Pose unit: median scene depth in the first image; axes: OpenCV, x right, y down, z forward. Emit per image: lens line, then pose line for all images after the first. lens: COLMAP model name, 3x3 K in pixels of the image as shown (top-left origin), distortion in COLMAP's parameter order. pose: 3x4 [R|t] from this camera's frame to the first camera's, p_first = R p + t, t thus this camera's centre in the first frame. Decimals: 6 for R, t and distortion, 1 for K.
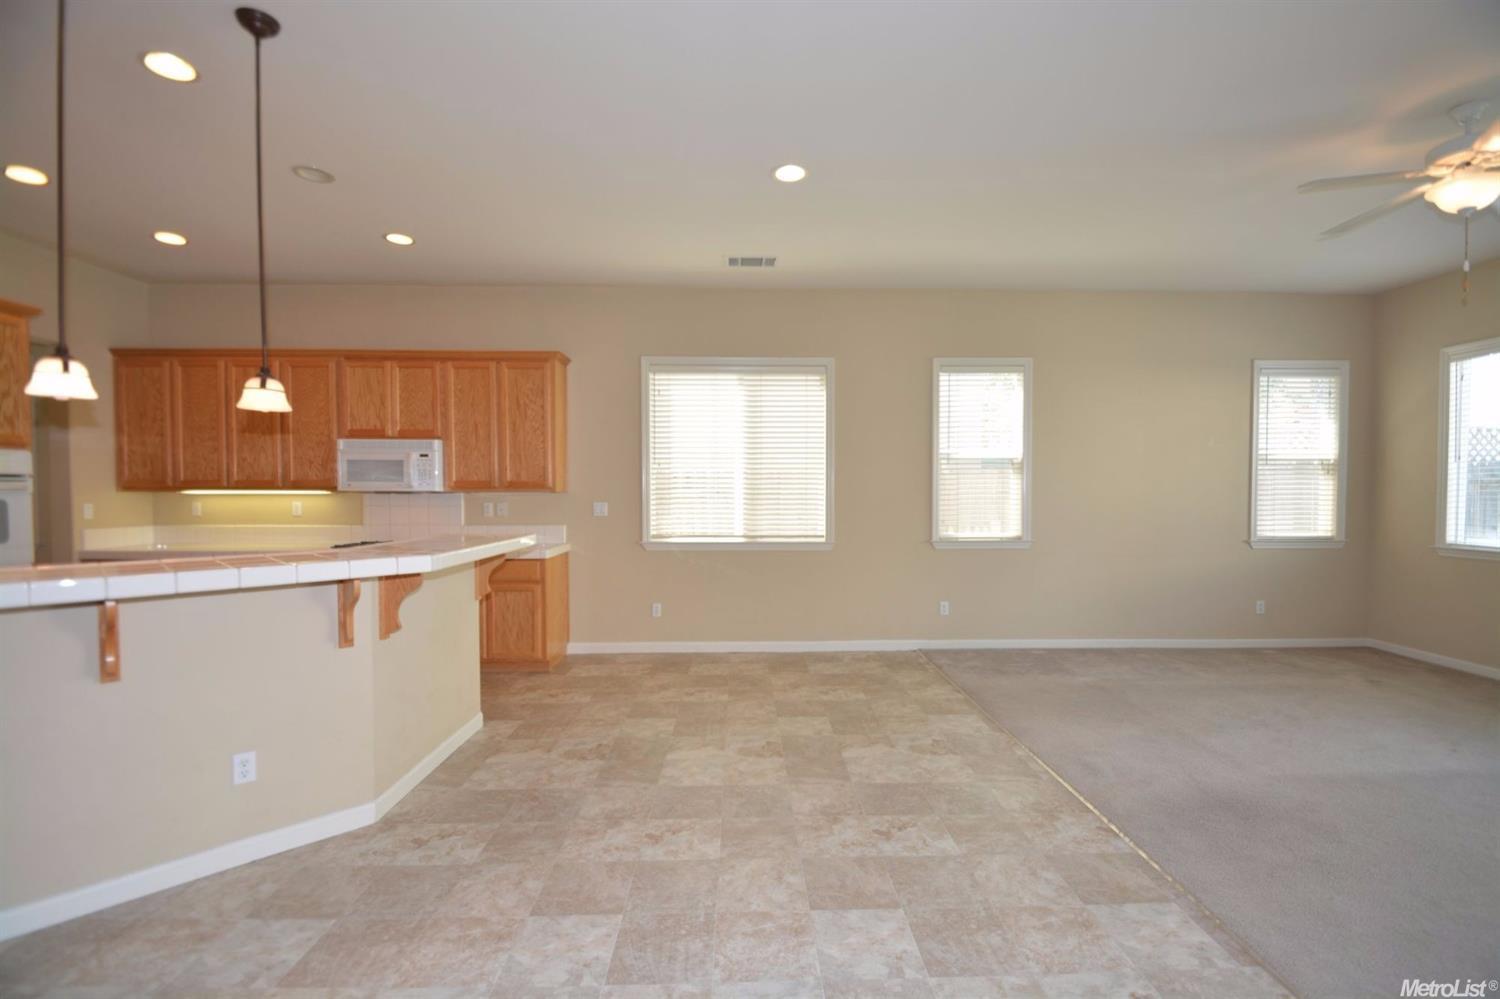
lens RADIAL K [[655.4, 0, 756.4], [0, 655.4, 511.6], [0, 0, 1]] dist [0.017689, -0.017330]
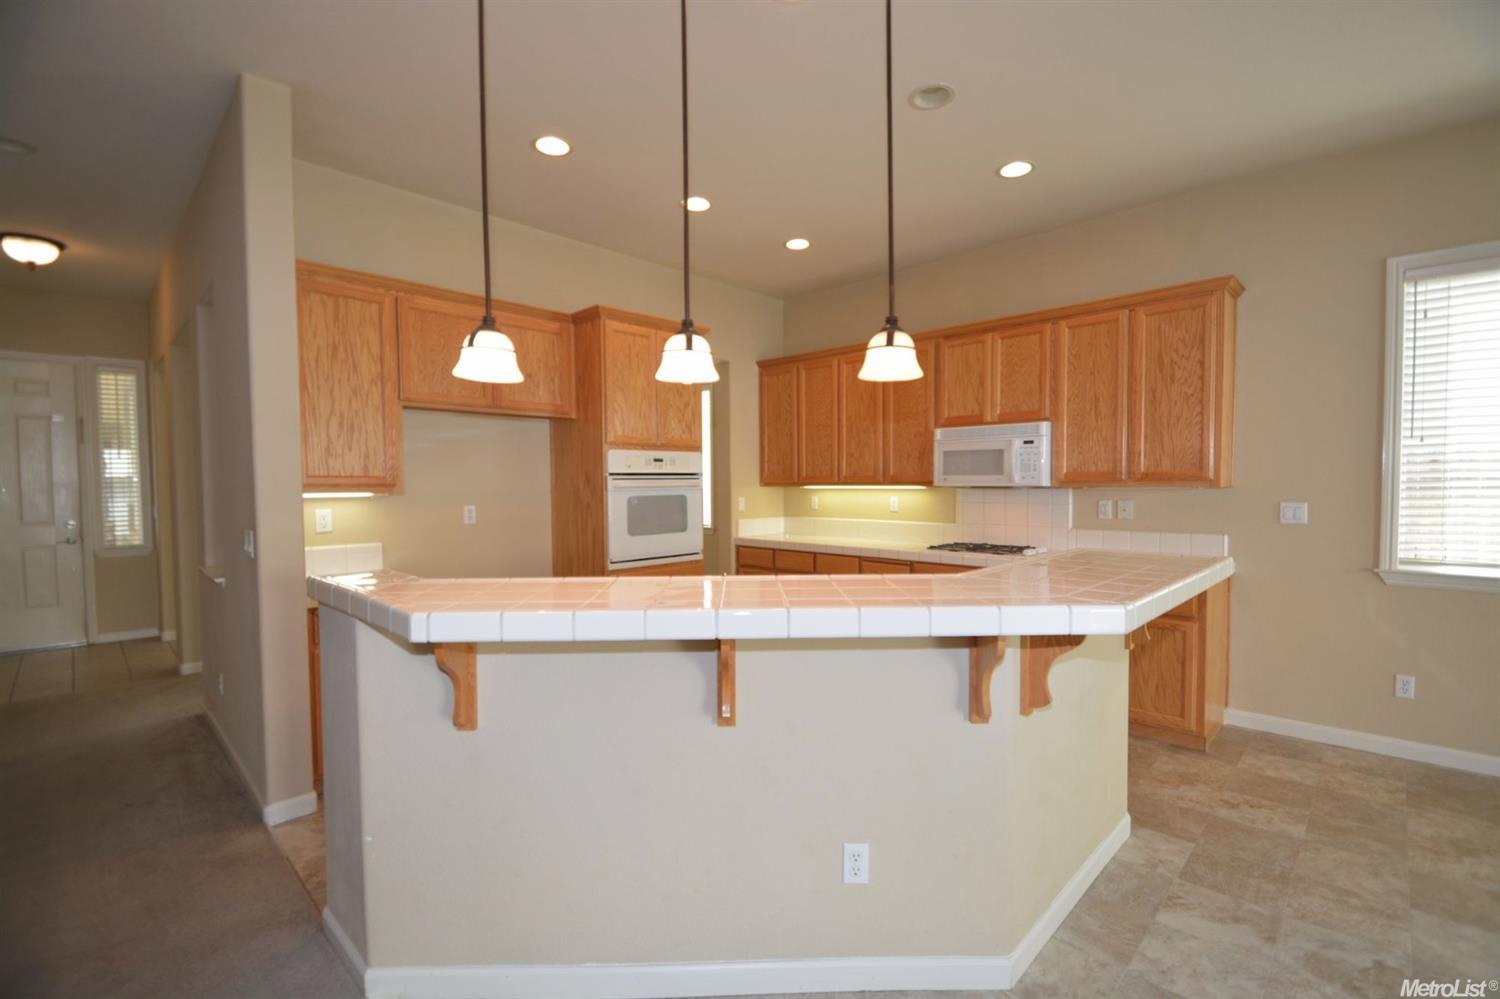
lens RADIAL K [[658.7, 0, 757.9], [0, 658.7, 510.0], [0, 0, 1]] dist [0.011033, -0.016444]
pose [[0.703014, 0.024051, -0.710769, -0.158713], [-0.014941, 0.999707, 0.019051, -0.012051], [0.711019, -0.002774, 0.703168, 0.187566]]
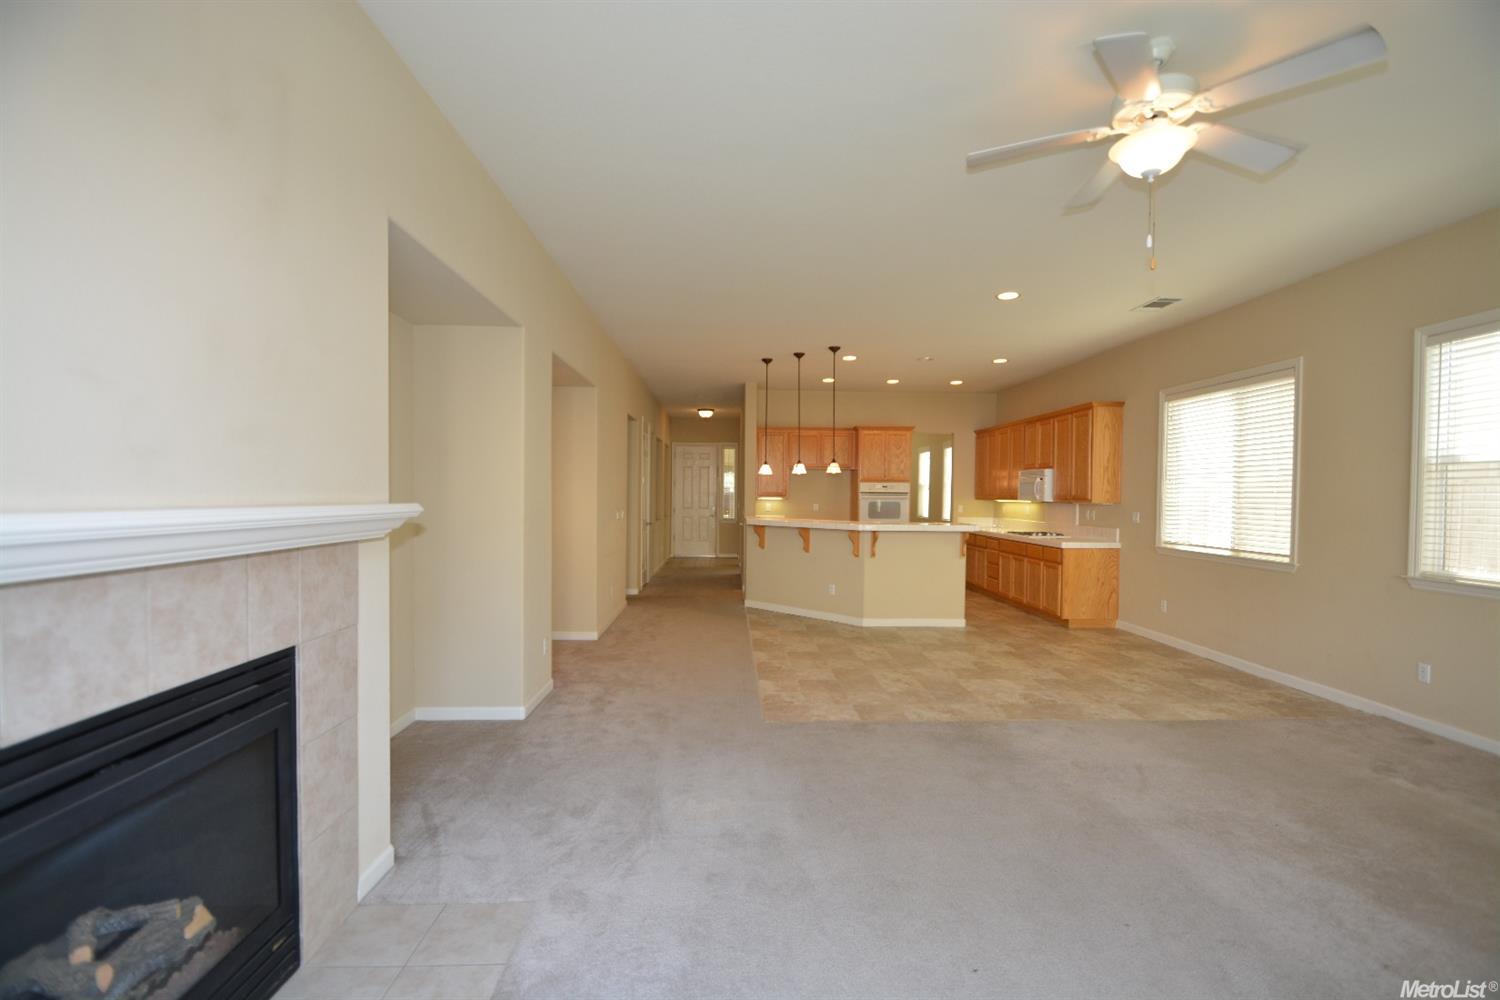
lens RADIAL K [[655.4, 0, 756.4], [0, 655.4, 512.1], [0, 0, 1]] dist [0.017689, -0.017330]
pose [[0.016438, 0.027220, -0.999494, 1.085890], [-0.041087, 0.998803, 0.026525, -0.018508], [0.999020, 0.040630, 0.017536, 0.277554]]
